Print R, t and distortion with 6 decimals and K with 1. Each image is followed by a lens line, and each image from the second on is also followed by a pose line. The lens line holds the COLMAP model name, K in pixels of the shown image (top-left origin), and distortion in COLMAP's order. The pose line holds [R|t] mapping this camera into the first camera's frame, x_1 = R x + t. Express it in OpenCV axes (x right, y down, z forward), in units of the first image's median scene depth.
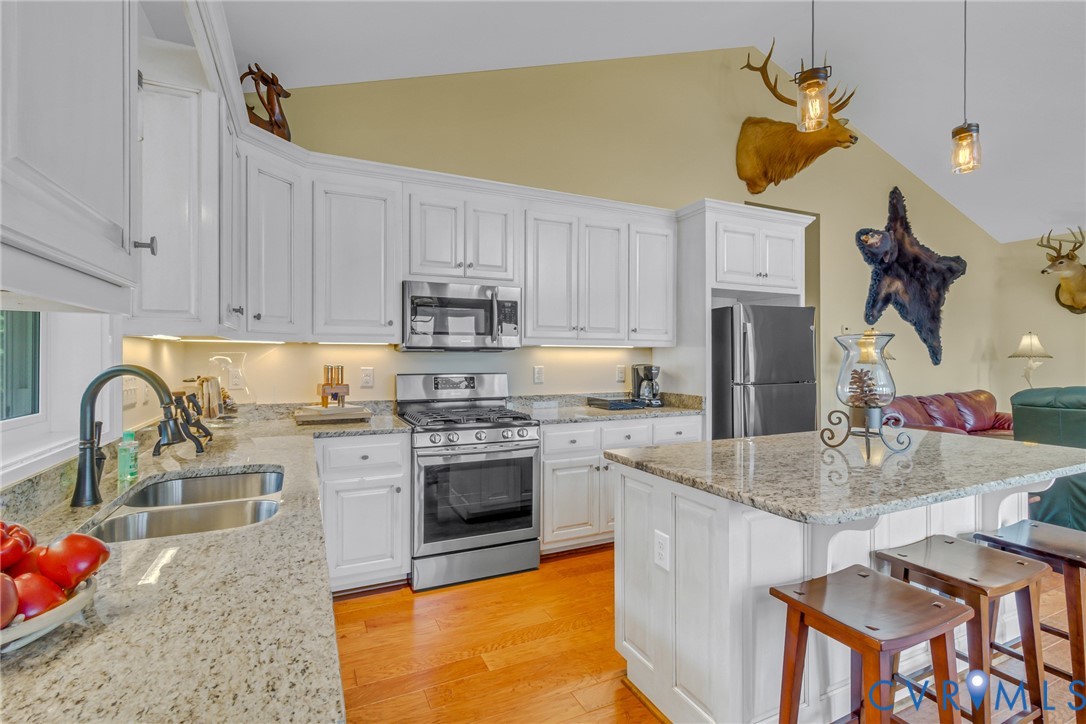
lens RADIAL K [[505.4, 0, 540.7], [0, 505.4, 354.0], [0, 0, 1]] dist [0.008080, -0.000230]
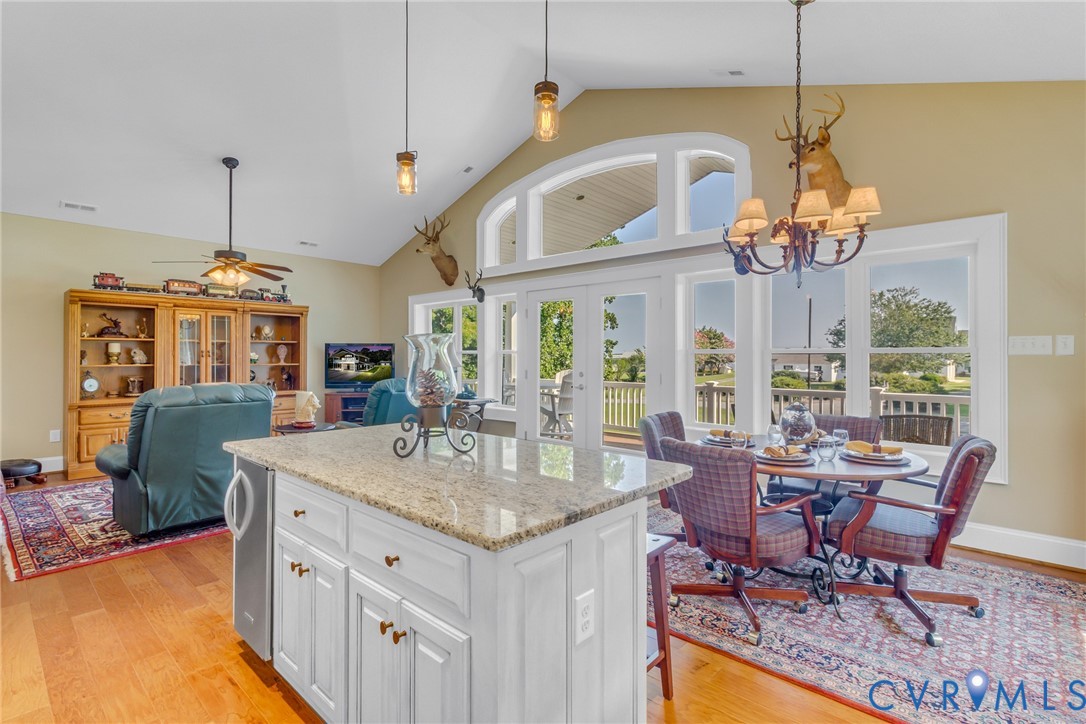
lens RADIAL K [[505.4, 0, 577.4], [0, 505.4, 356.8], [0, 0, 1]] dist [0.008080, -0.000230]
pose [[-0.407374, -0.001245, 0.913261, -0.197545], [-0.005878, 0.999982, -0.001259, 0.004075], [-0.913243, -0.005882, -0.407374, 0.600508]]
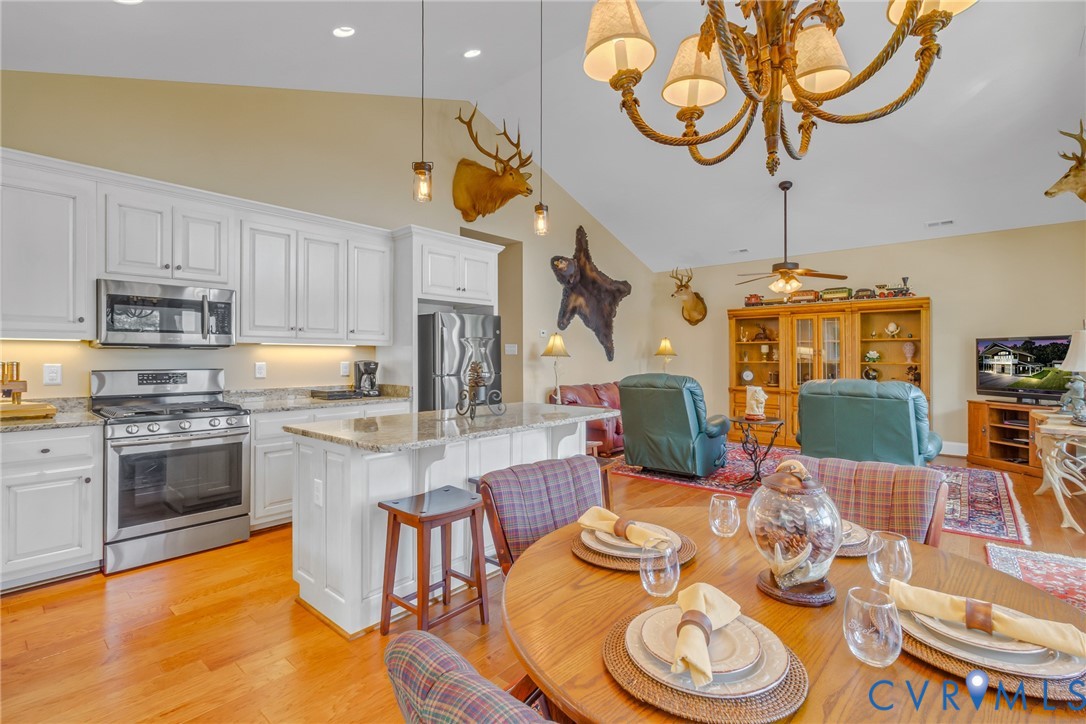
lens RADIAL K [[505.4, 0, 533.7], [0, 505.4, 353.9], [0, 0, 1]] dist [0.008080, -0.000230]
pose [[0.921869, 0.001452, 0.387499, 0.117398], [-0.001511, 0.999999, -0.000152, 0.005044], [-0.387499, -0.000445, 0.921870, -0.237451]]
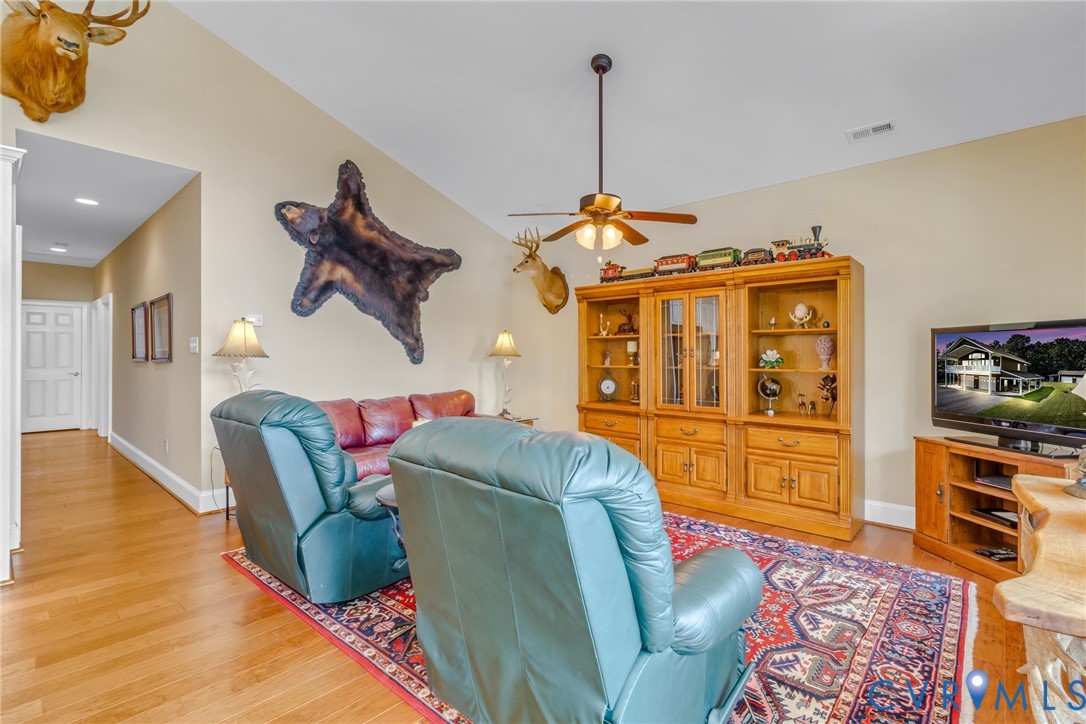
lens RADIAL K [[505.4, 0, 538.4], [0, 505.4, 354.9], [0, 0, 1]] dist [0.008080, -0.000230]
pose [[0.929405, 0.004469, 0.369035, 1.007100], [-0.005428, 0.999984, 0.001561, 0.004230], [-0.369022, -0.003454, 0.929414, 0.101504]]
